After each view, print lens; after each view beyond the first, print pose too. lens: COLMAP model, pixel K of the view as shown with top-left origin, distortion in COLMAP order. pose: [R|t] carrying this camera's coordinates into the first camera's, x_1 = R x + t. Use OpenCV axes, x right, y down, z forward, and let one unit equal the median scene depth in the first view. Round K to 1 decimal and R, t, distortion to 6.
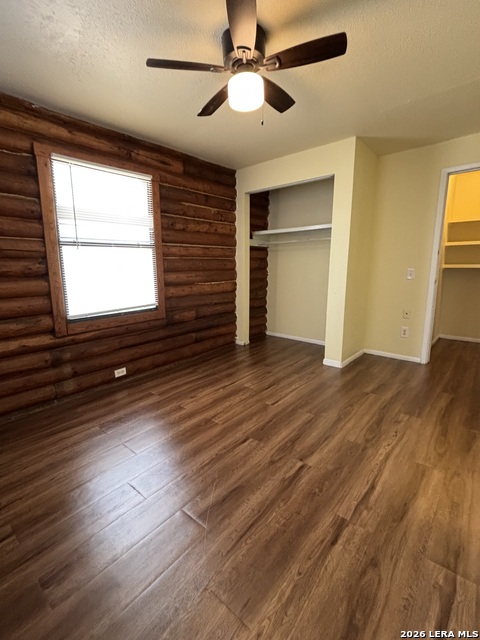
lens RADIAL K [[295.7, 0, 242.0], [0, 295.7, 317.5], [0, 0, 1]] dist [0.003234, -0.000420]
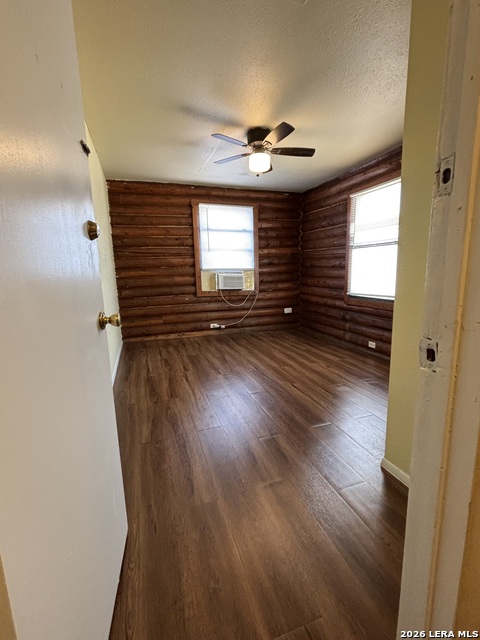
lens RADIAL K [[295.7, 0, 238.4], [0, 295.7, 319.5], [0, 0, 1]] dist [0.003234, -0.000420]
pose [[-0.519655, 0.171474, -0.836992, 1.120671], [-0.124623, 0.953962, 0.272811, -0.232637], [0.845238, 0.246076, -0.474361, 1.297187]]
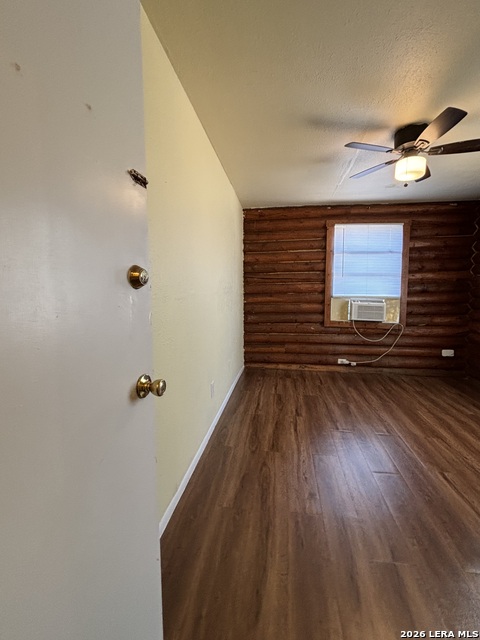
lens RADIAL K [[295.7, 0, 238.7], [0, 295.7, 318.1], [0, 0, 1]] dist [0.003234, -0.000420]
pose [[-0.849810, 0.066474, -0.522881, 0.946173], [-0.082359, 0.963085, 0.256290, -0.263219], [0.520616, 0.260862, -0.812964, 1.244746]]
